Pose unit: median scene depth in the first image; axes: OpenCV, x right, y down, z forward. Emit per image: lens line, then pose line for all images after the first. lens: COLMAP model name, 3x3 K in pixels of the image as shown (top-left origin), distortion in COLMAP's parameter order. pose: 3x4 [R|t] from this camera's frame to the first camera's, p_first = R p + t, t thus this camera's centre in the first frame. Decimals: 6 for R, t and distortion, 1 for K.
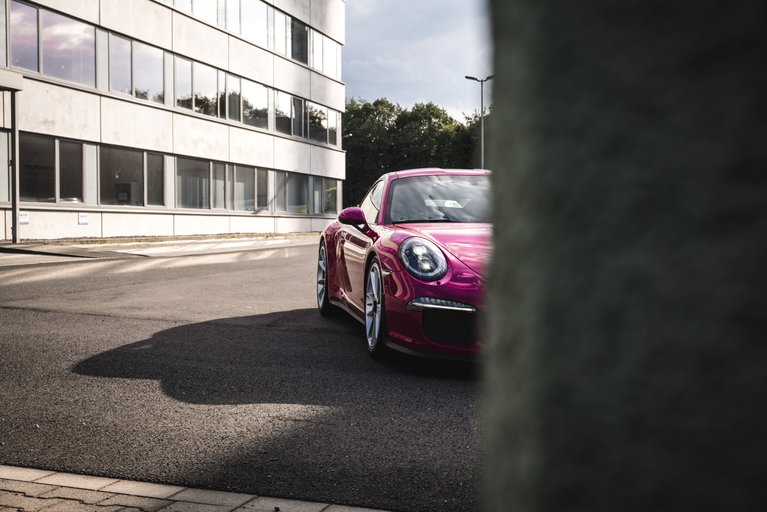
lens RADIAL K [[869.1, 0, 386.8], [0, 869.1, 261.5], [0, 0, 1]] dist [0.017191, 0.000000]
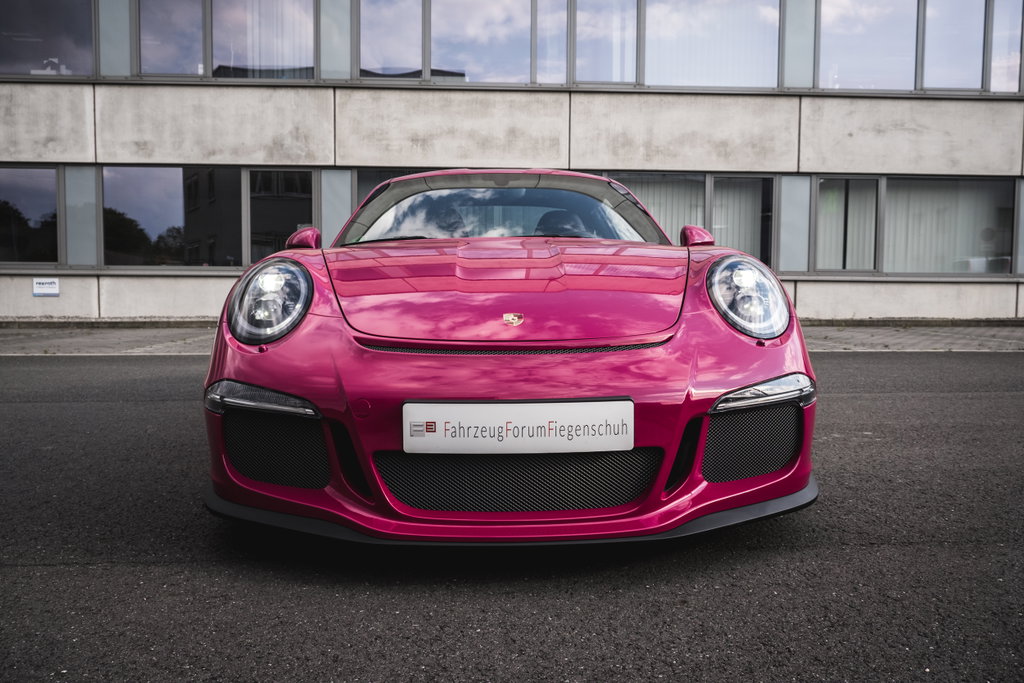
lens RADIAL K [[757.7, 0, 478.4], [0, 757.7, 340.7], [0, 0, 1]] dist [-0.015707, 0.014510]
pose [[0.340059, 0.049140, -0.939119, 0.242912], [-0.043701, 0.998381, 0.036417, -0.038680], [0.939388, 0.028656, 0.341656, 0.973643]]
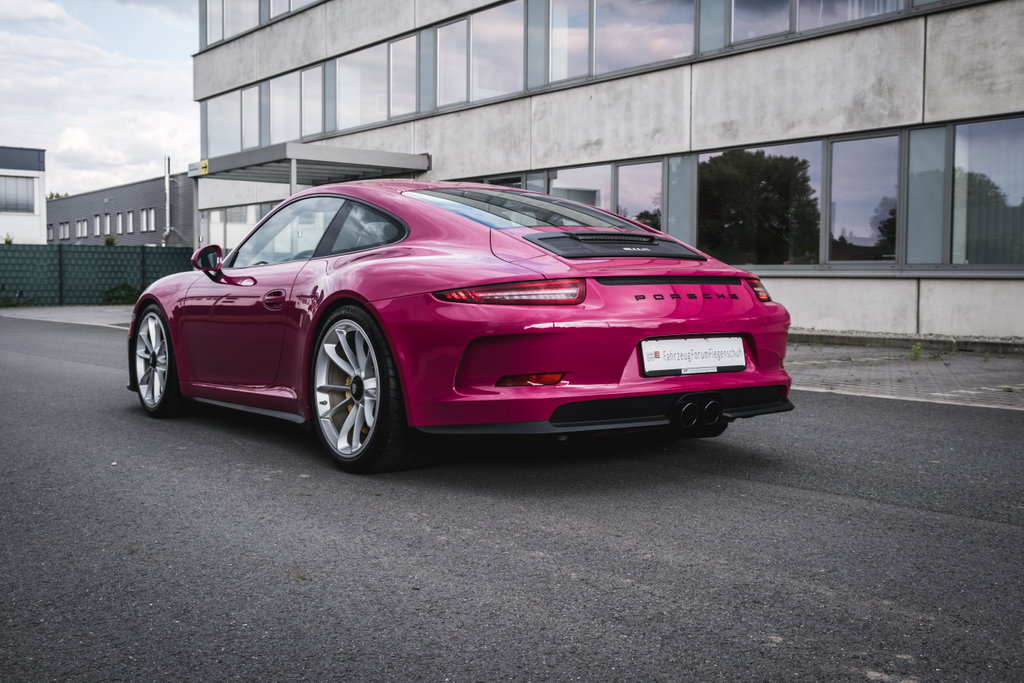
lens RADIAL K [[1251.4, 0, 470.7], [0, 1251.4, 312.0], [0, 0, 1]] dist [0.027970, 0.000000]
pose [[-0.634594, -0.008739, -0.772796, 0.331255], [-0.059155, 0.997552, 0.037295, -0.051707], [0.770579, 0.069382, -0.633557, 1.267240]]
